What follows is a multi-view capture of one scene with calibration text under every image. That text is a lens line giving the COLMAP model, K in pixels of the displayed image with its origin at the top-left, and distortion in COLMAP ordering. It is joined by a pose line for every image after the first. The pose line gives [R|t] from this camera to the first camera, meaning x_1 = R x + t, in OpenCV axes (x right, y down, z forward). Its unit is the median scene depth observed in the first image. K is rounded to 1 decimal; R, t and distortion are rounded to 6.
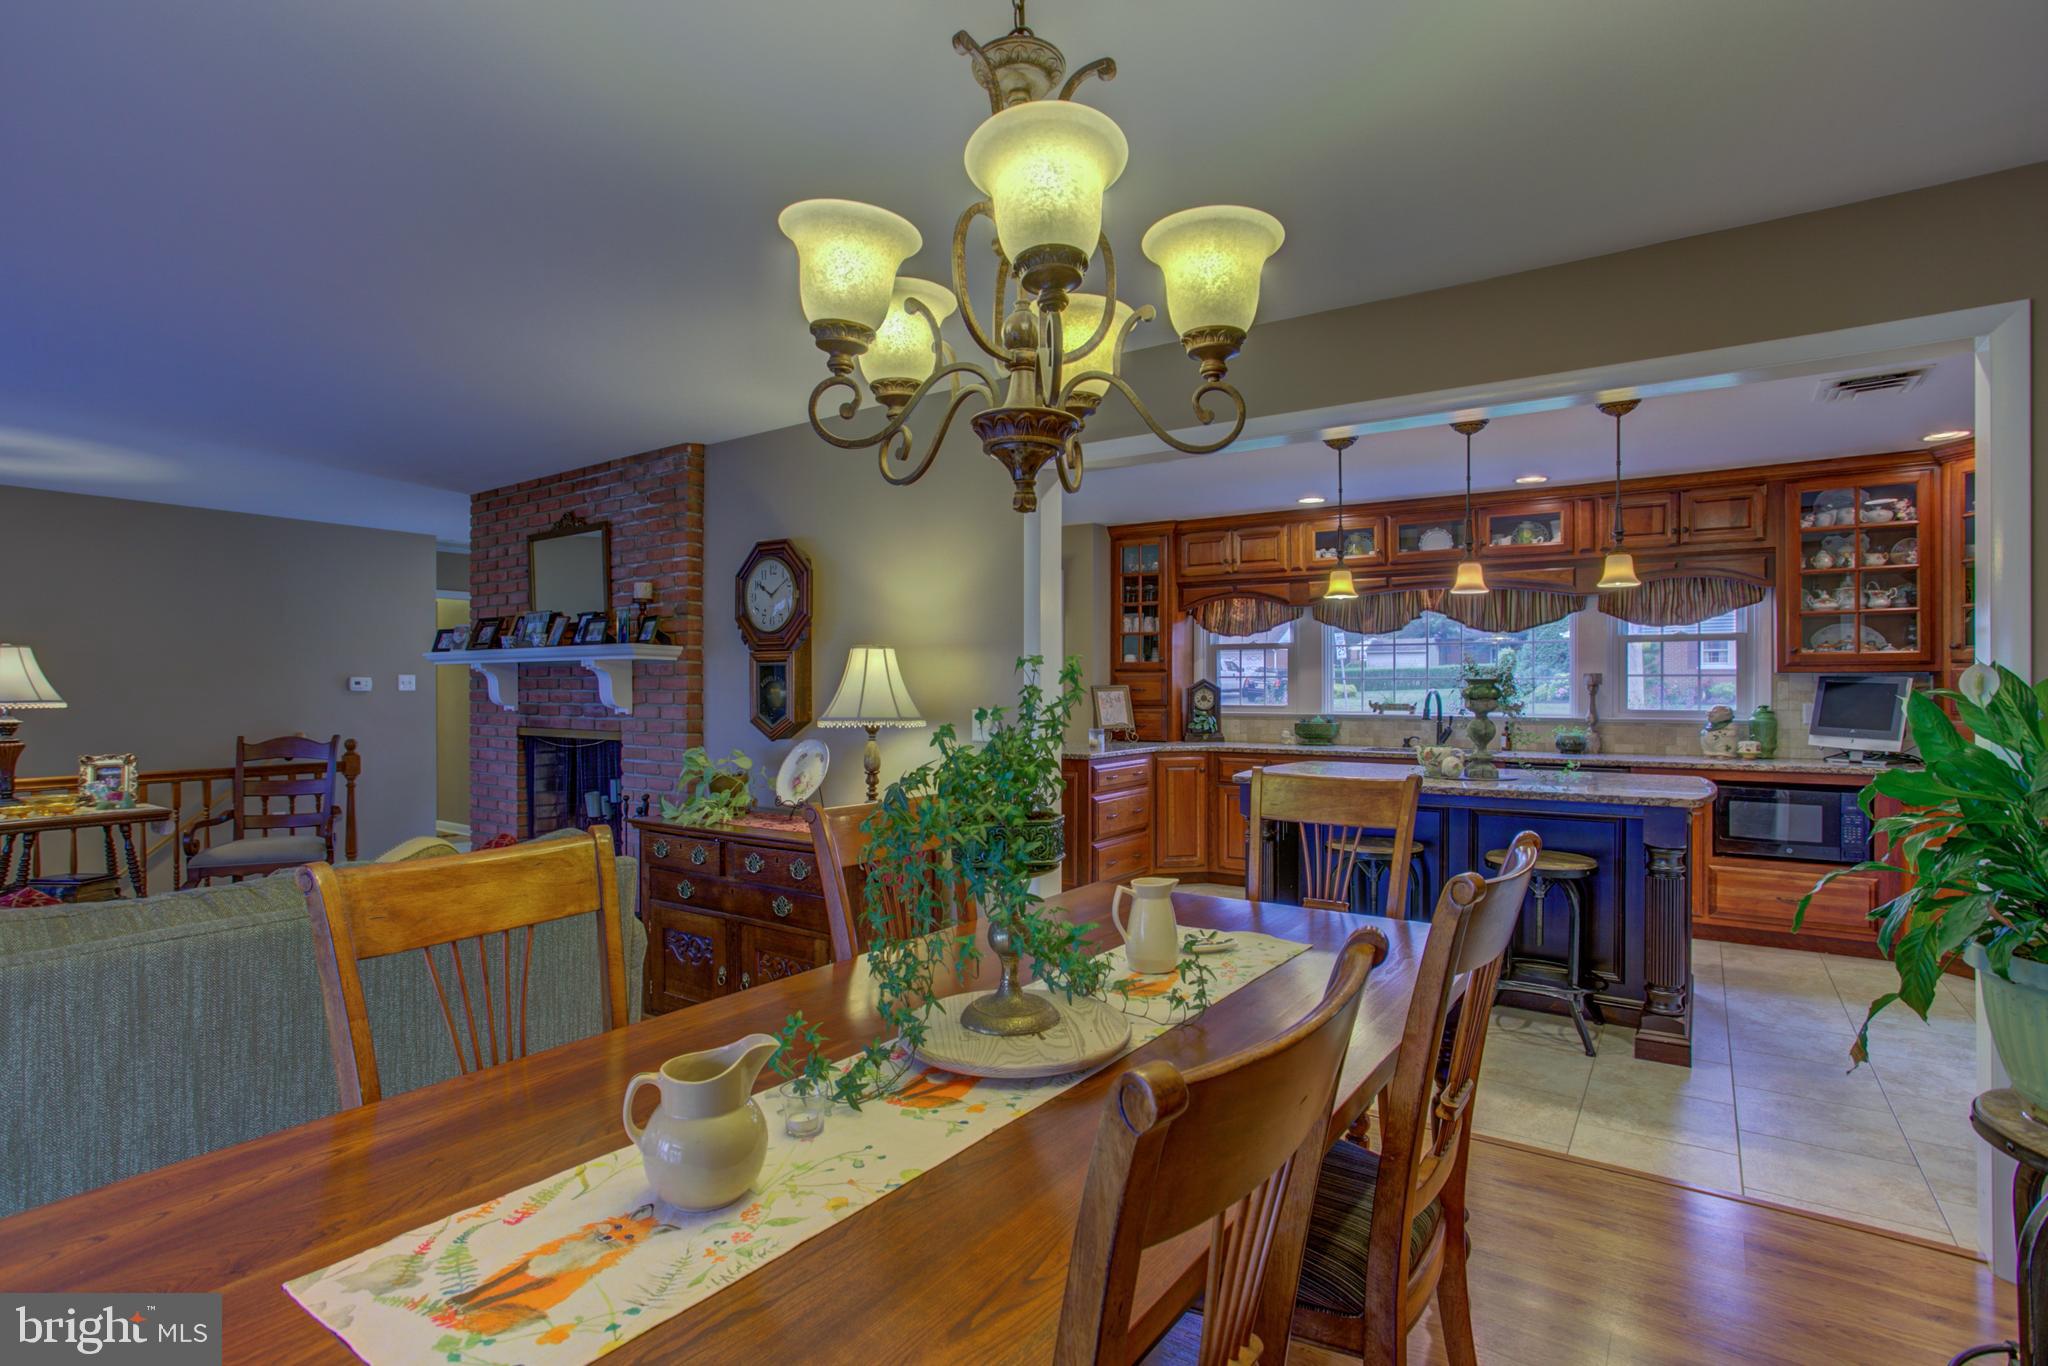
lens RADIAL K [[1006.4, 0, 1027.0], [0, 1006.4, 684.1], [0, 0, 1]] dist [-0.056672, 0.031013]
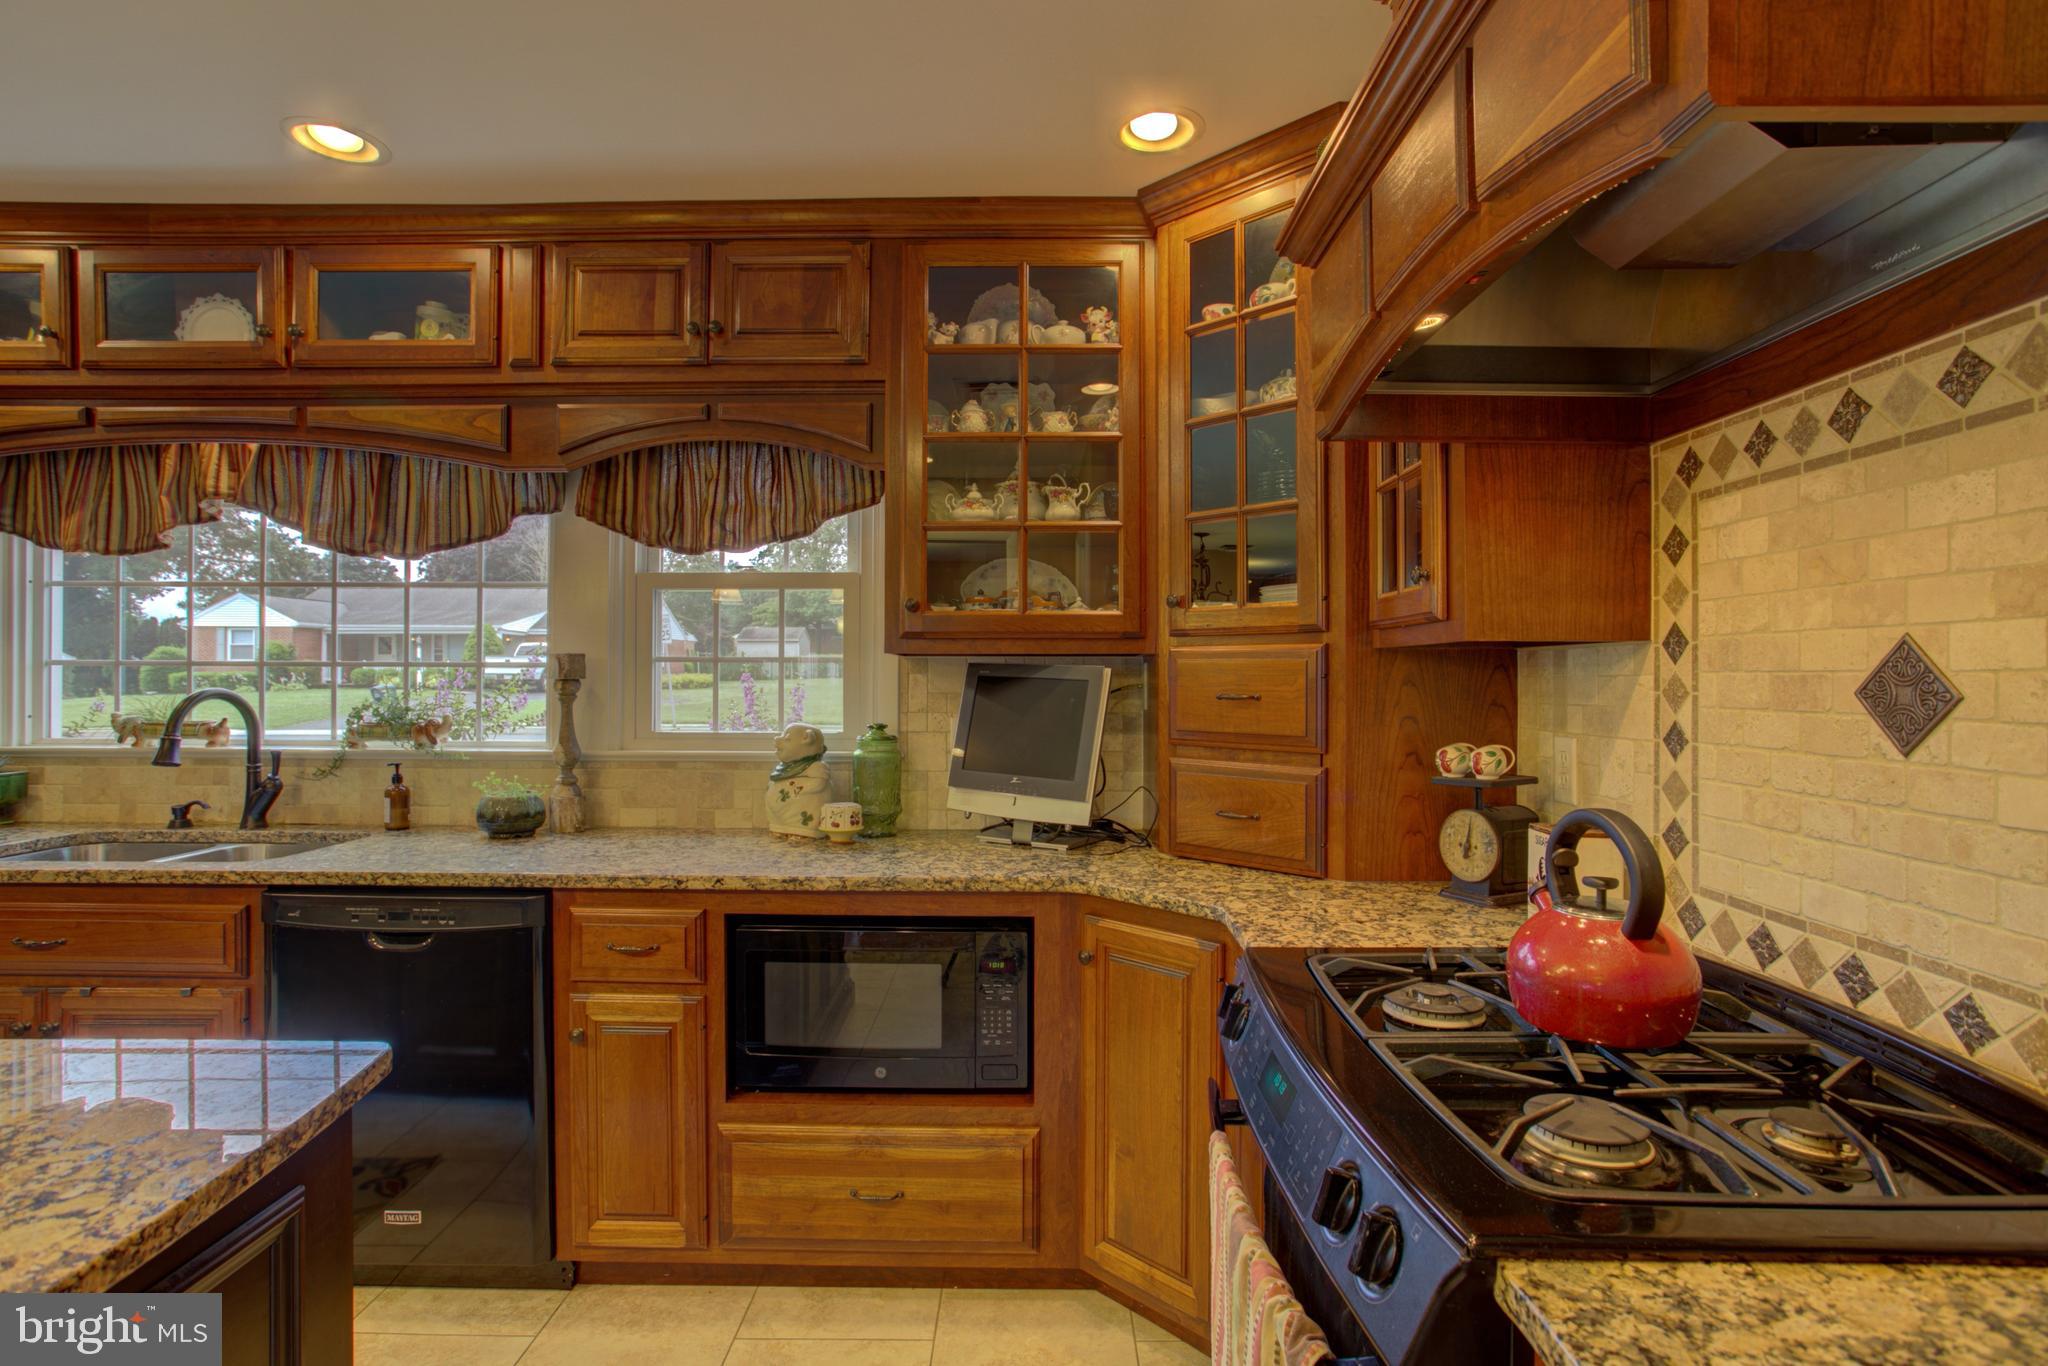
lens RADIAL K [[1006.4, 0, 1035.0], [0, 1006.4, 668.5], [0, 0, 1]] dist [-0.056672, 0.031013]
pose [[0.829655, 0.006274, 0.558241, 0.530604], [-0.004169, 0.999979, -0.005043, -0.002903], [-0.558261, 0.001857, 0.829663, 0.544404]]
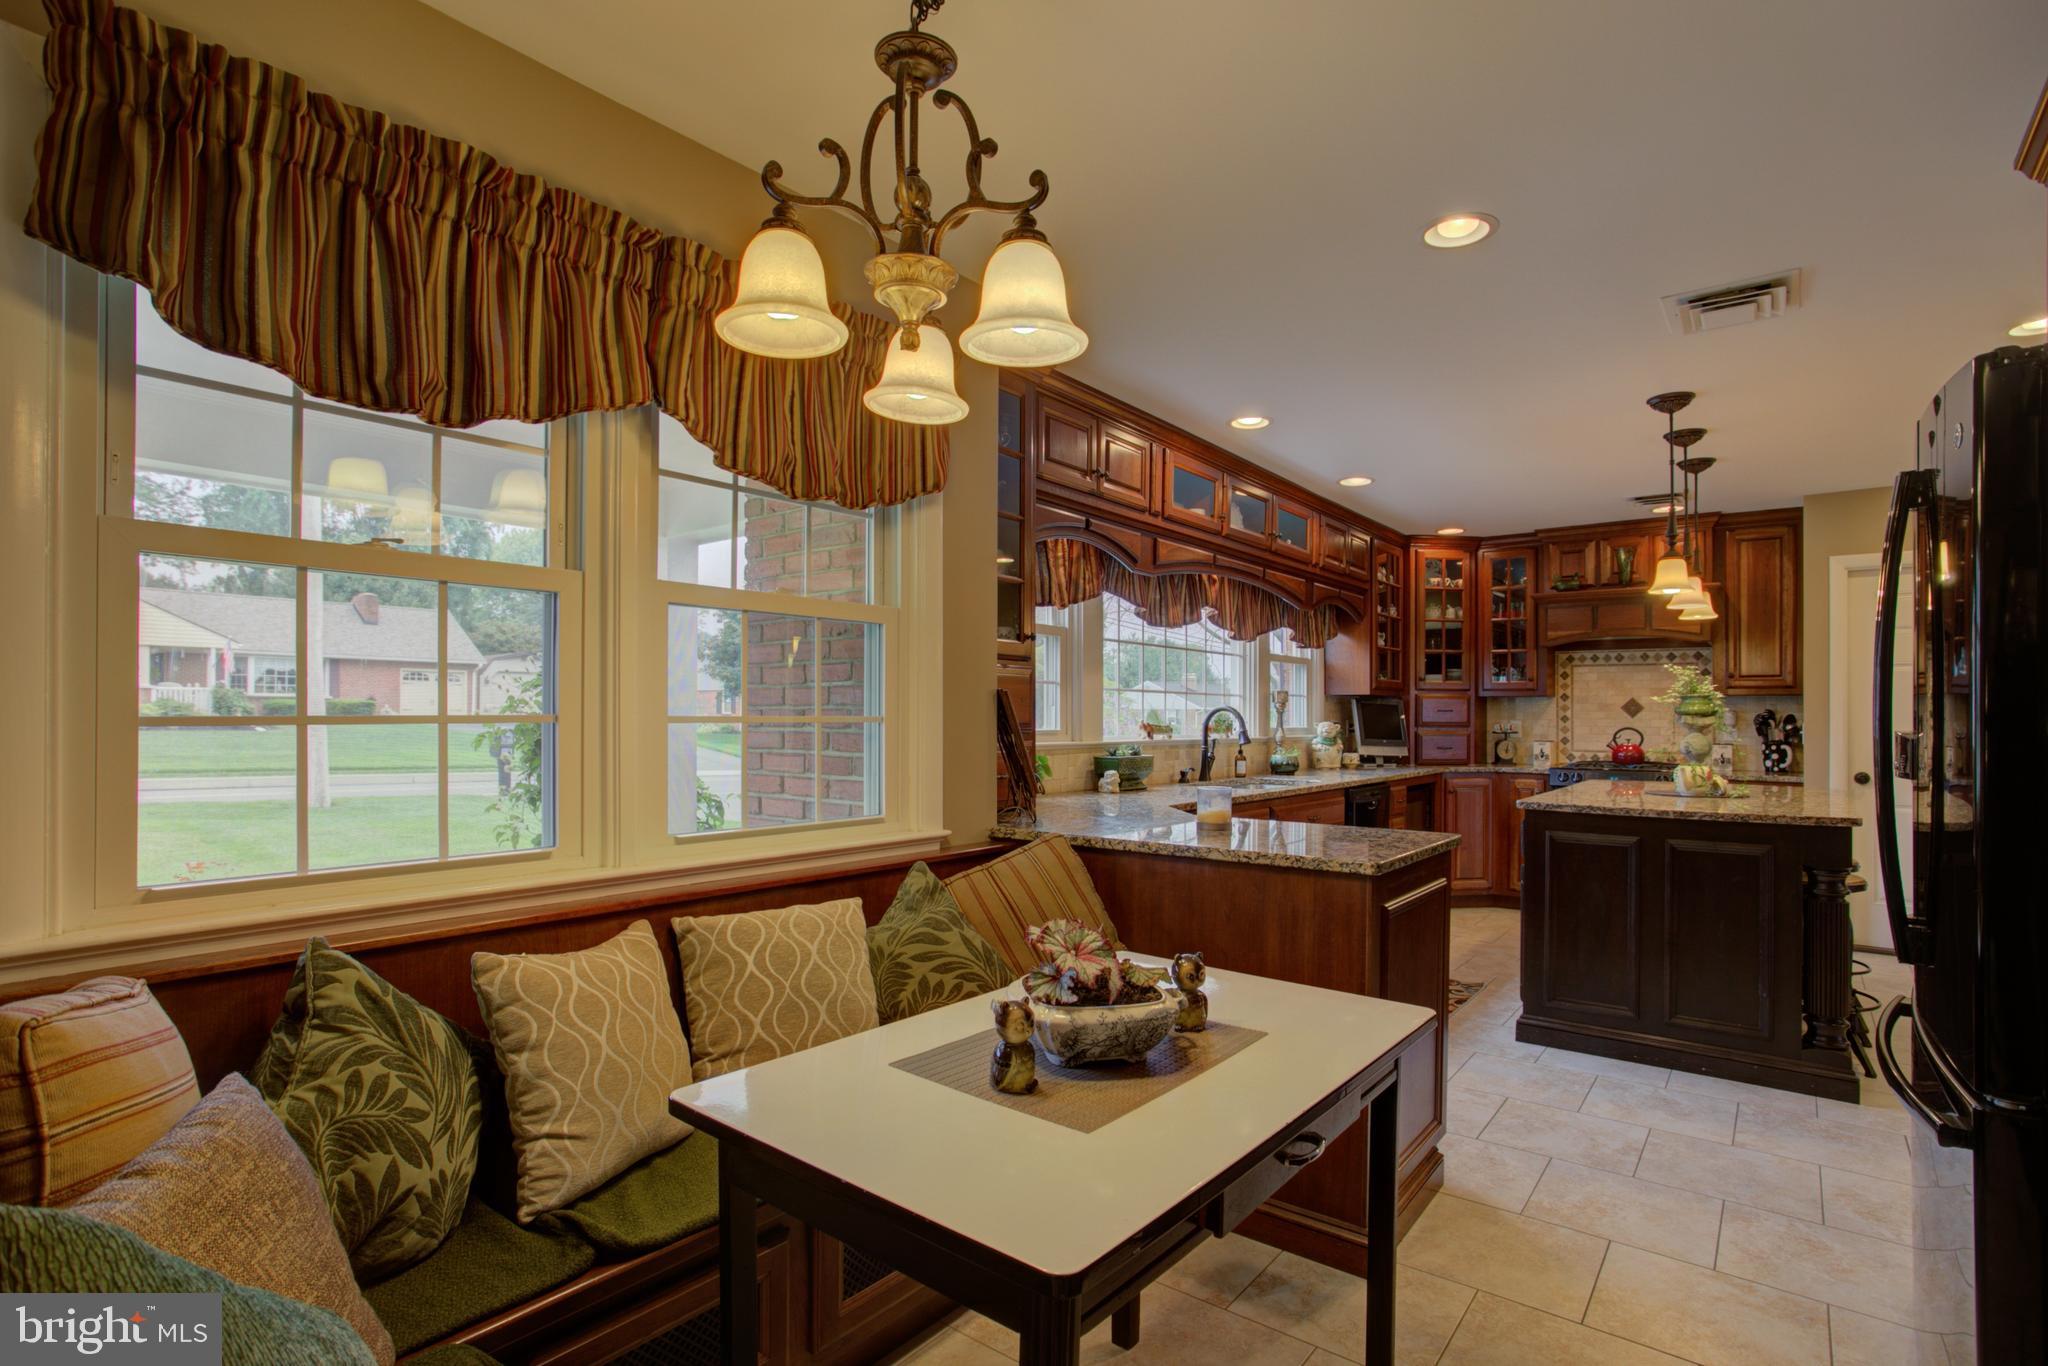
lens RADIAL K [[1006.4, 0, 1011.5], [0, 1006.4, 699.2], [0, 0, 1]] dist [-0.056672, 0.031013]
pose [[0.066199, 0.011729, 0.997738, -0.453671], [-0.011611, 0.999872, -0.010984, 0.012047], [-0.997739, -0.010857, 0.066326, 1.282171]]
